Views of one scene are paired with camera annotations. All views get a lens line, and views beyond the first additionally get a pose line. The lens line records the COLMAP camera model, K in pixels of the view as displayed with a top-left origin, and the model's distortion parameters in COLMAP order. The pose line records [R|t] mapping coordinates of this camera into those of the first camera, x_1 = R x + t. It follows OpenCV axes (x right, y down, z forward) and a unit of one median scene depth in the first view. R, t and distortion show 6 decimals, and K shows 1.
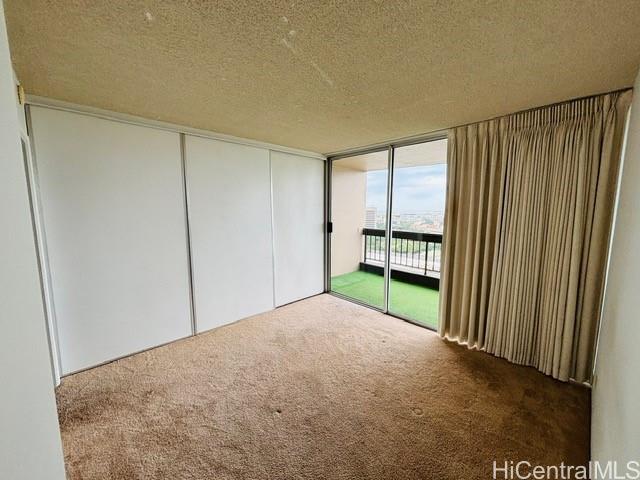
lens RADIAL K [[258.9, 0, 317.5], [0, 258.9, 226.2], [0, 0, 1]] dist [0.023801, -0.001490]
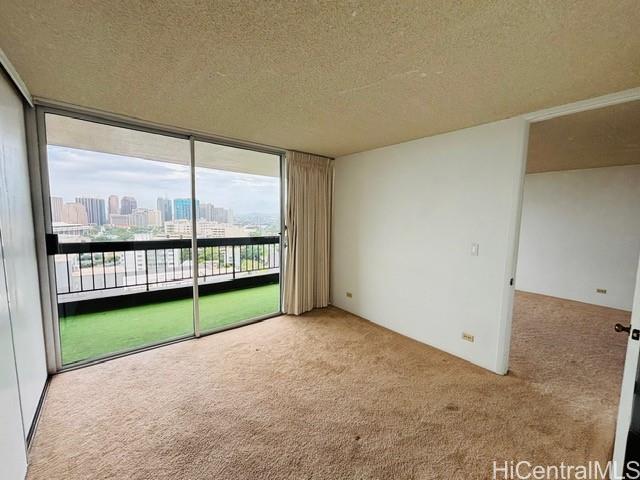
lens RADIAL K [[258.9, 0, 323.6], [0, 258.9, 239.2], [0, 0, 1]] dist [0.023801, -0.001490]
pose [[0.071889, -0.098049, 0.992582, -0.560912], [0.043613, 0.994514, 0.095081, -0.047183], [-0.996459, 0.036454, 0.075771, 0.562105]]
